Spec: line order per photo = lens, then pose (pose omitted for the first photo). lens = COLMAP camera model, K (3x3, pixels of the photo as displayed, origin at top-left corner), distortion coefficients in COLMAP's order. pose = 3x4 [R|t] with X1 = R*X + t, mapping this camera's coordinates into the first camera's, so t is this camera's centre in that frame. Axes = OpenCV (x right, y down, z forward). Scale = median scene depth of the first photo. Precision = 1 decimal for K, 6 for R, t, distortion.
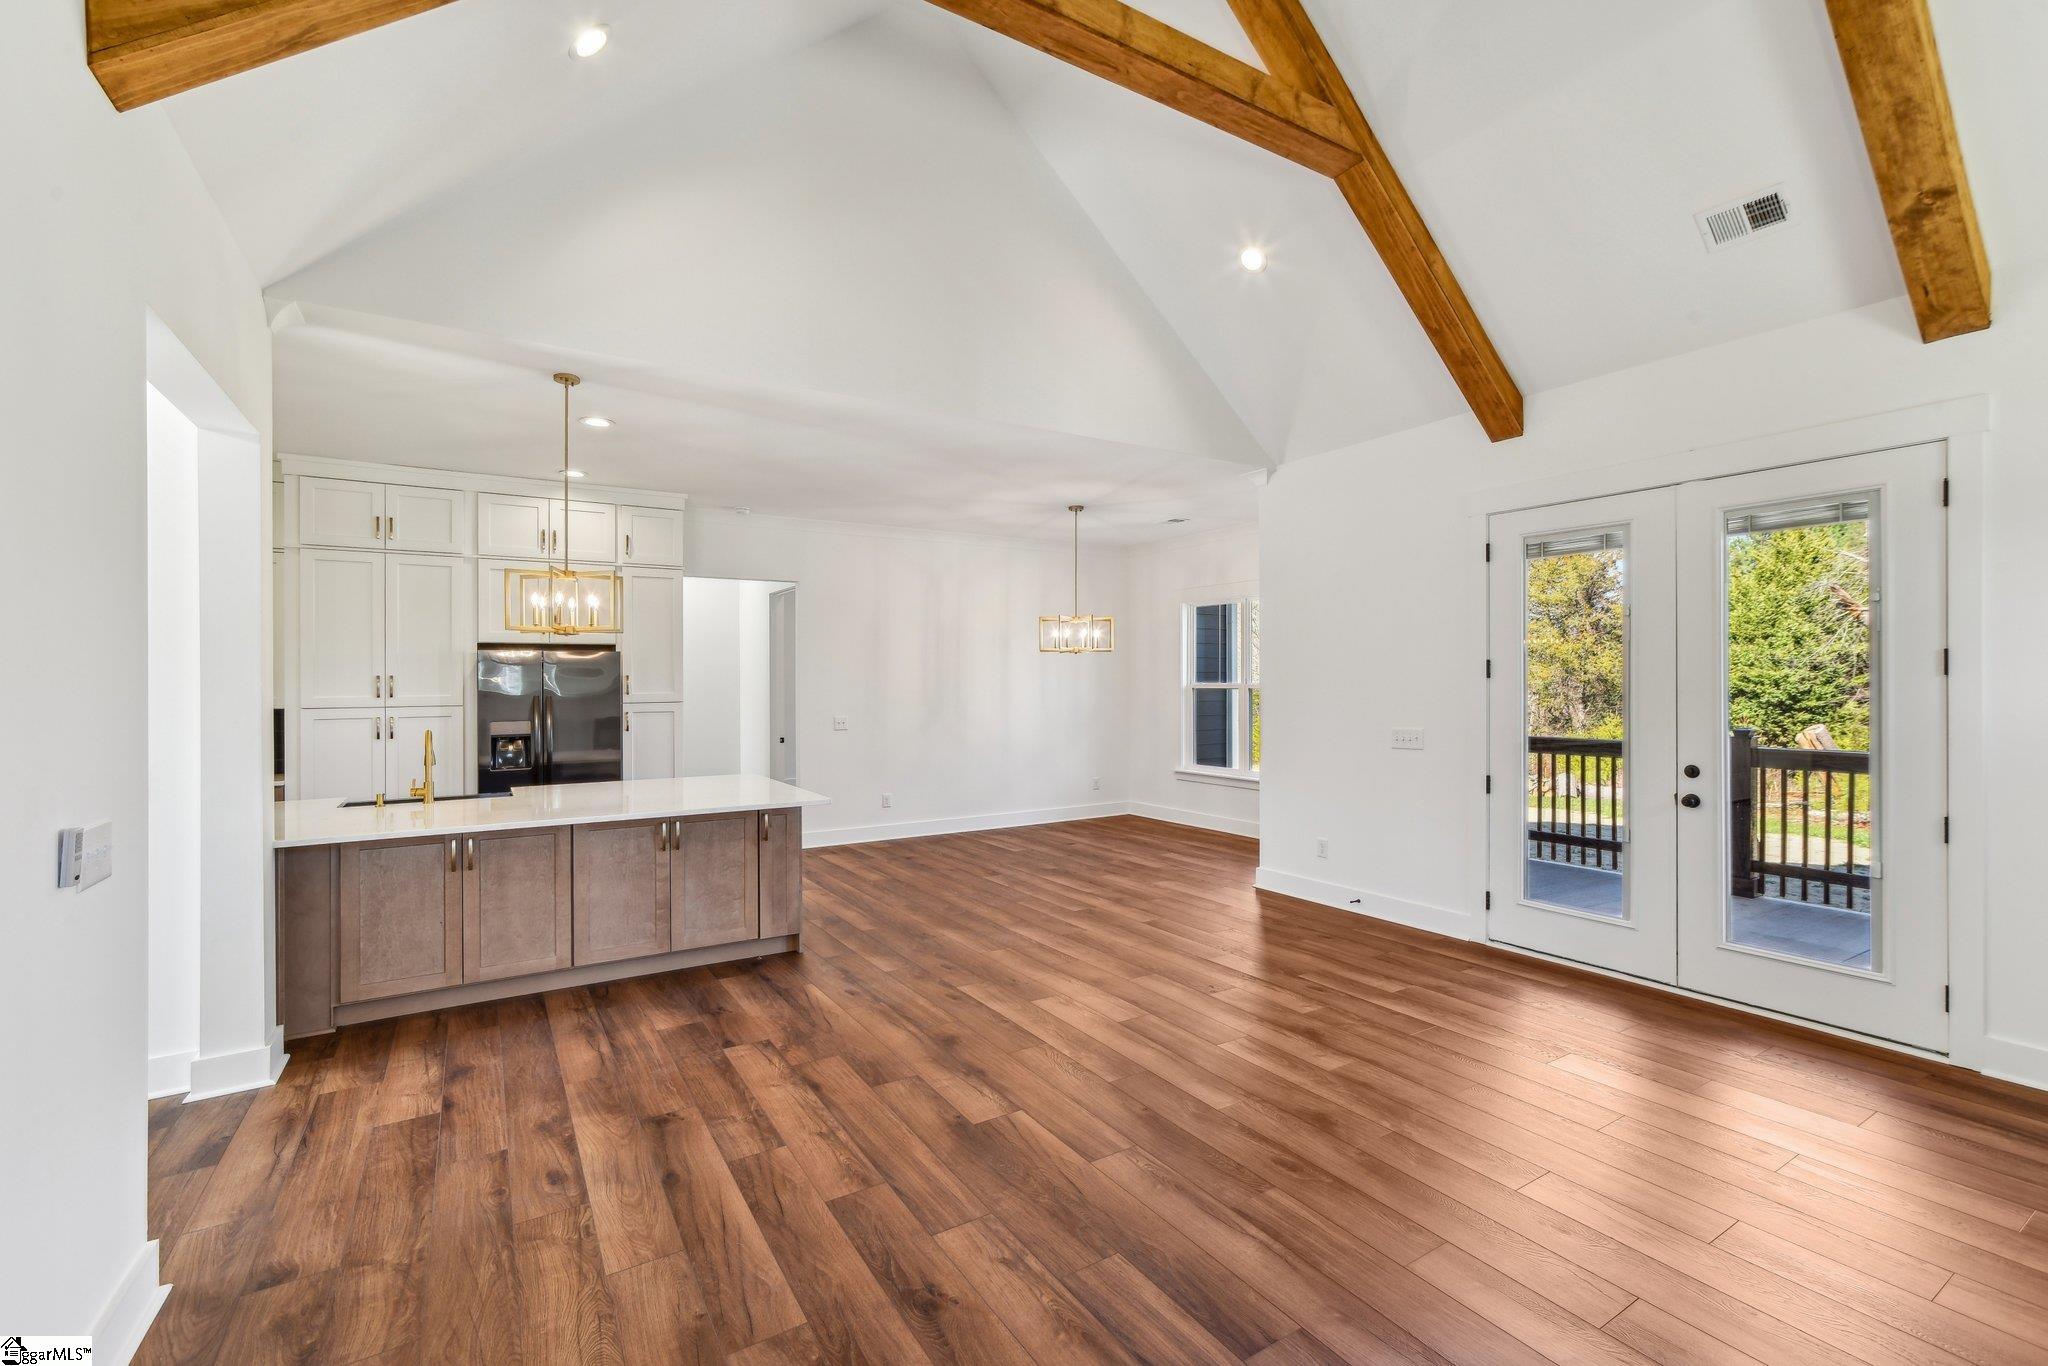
lens RADIAL K [[877.4, 0, 1019.2], [0, 877.4, 678.3], [0, 0, 1]] dist [-0.016182, 0.014044]
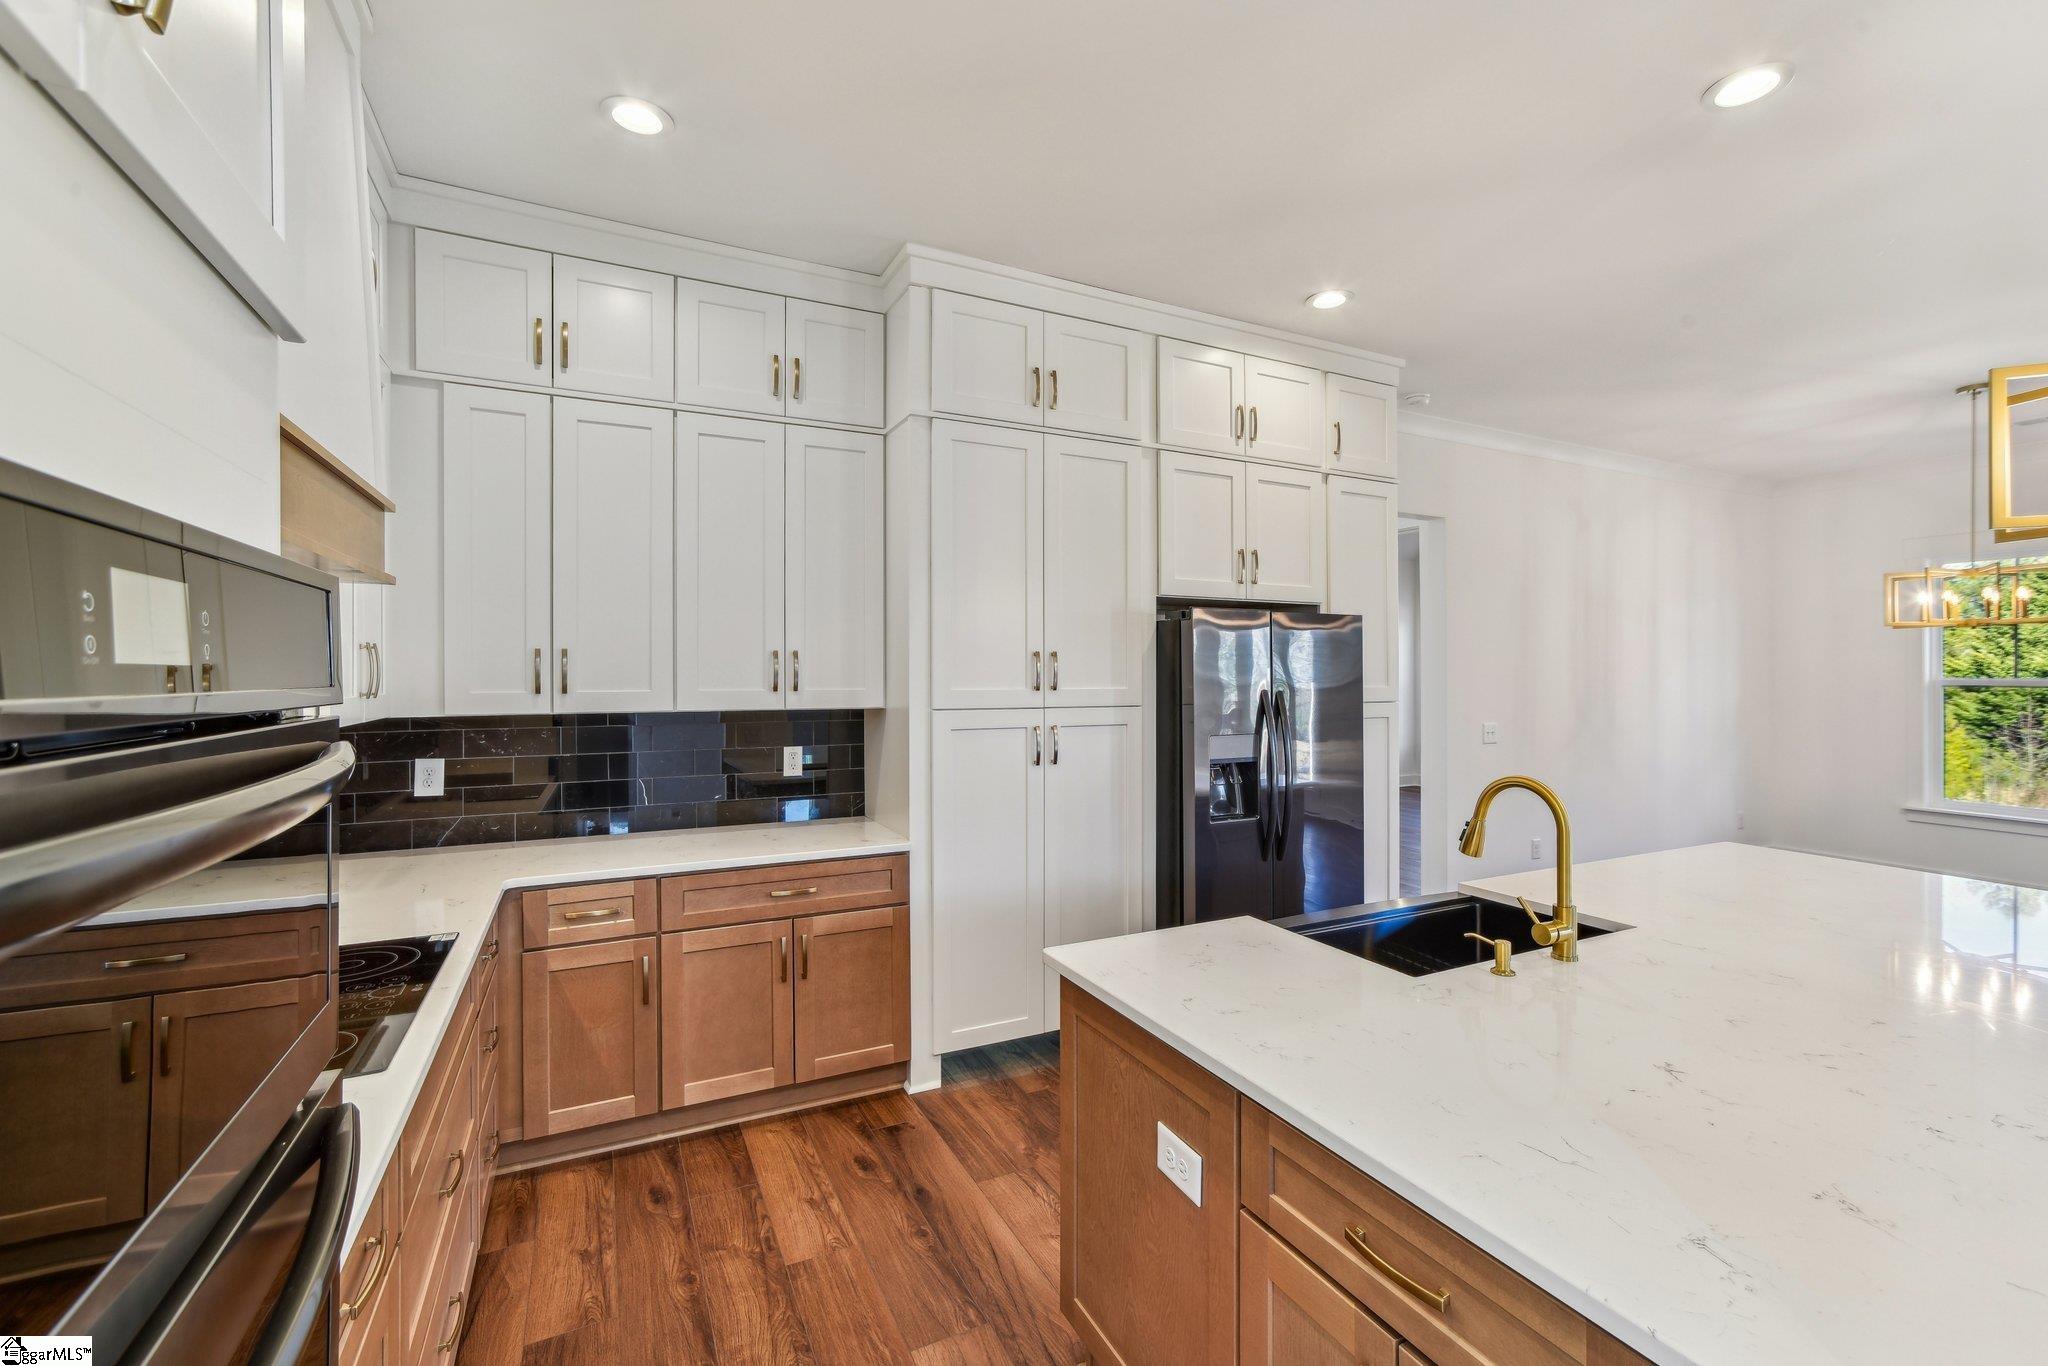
lens RADIAL K [[870.0, 0, 1029.2], [0, 870.0, 664.1], [0, 0, 1]] dist [-0.018688, 0.014128]
pose [[0.996258, 0.006998, -0.086149, -1.014736], [-0.007074, 0.999975, -0.000576, 0.007543], [0.086143, 0.001183, 0.996282, 0.651222]]
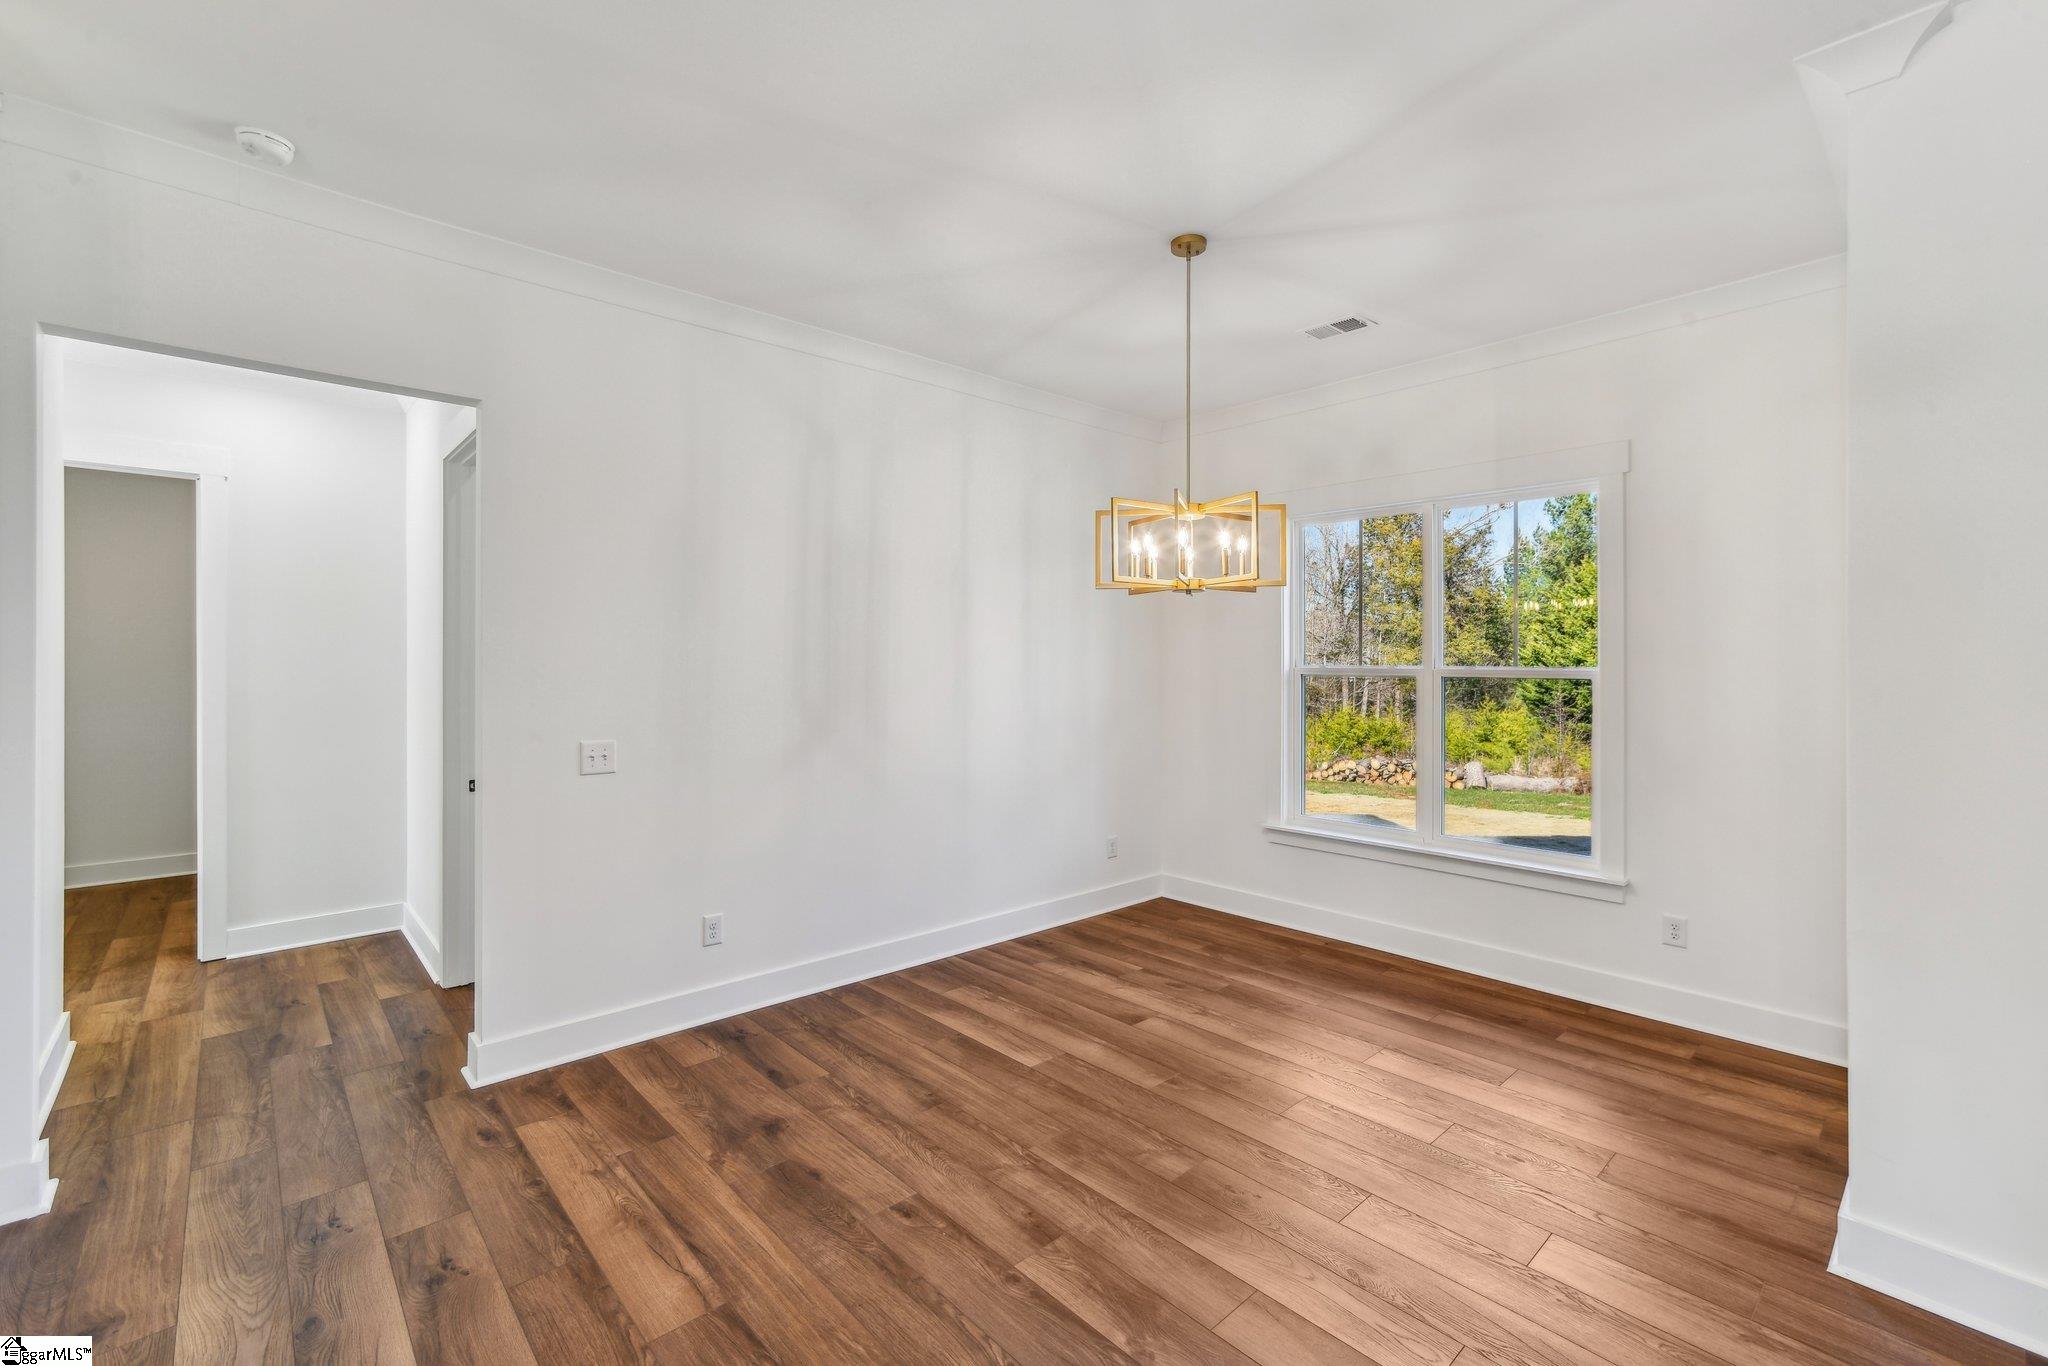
lens RADIAL K [[870.0, 0, 1029.2], [0, 870.0, 664.1], [0, 0, 1]] dist [-0.018688, 0.014128]
pose [[0.982819, 0.002007, 0.184562, -0.160028], [-0.003550, 0.999961, 0.008032, 0.004547], [-0.184539, -0.008549, 0.982788, 1.150321]]
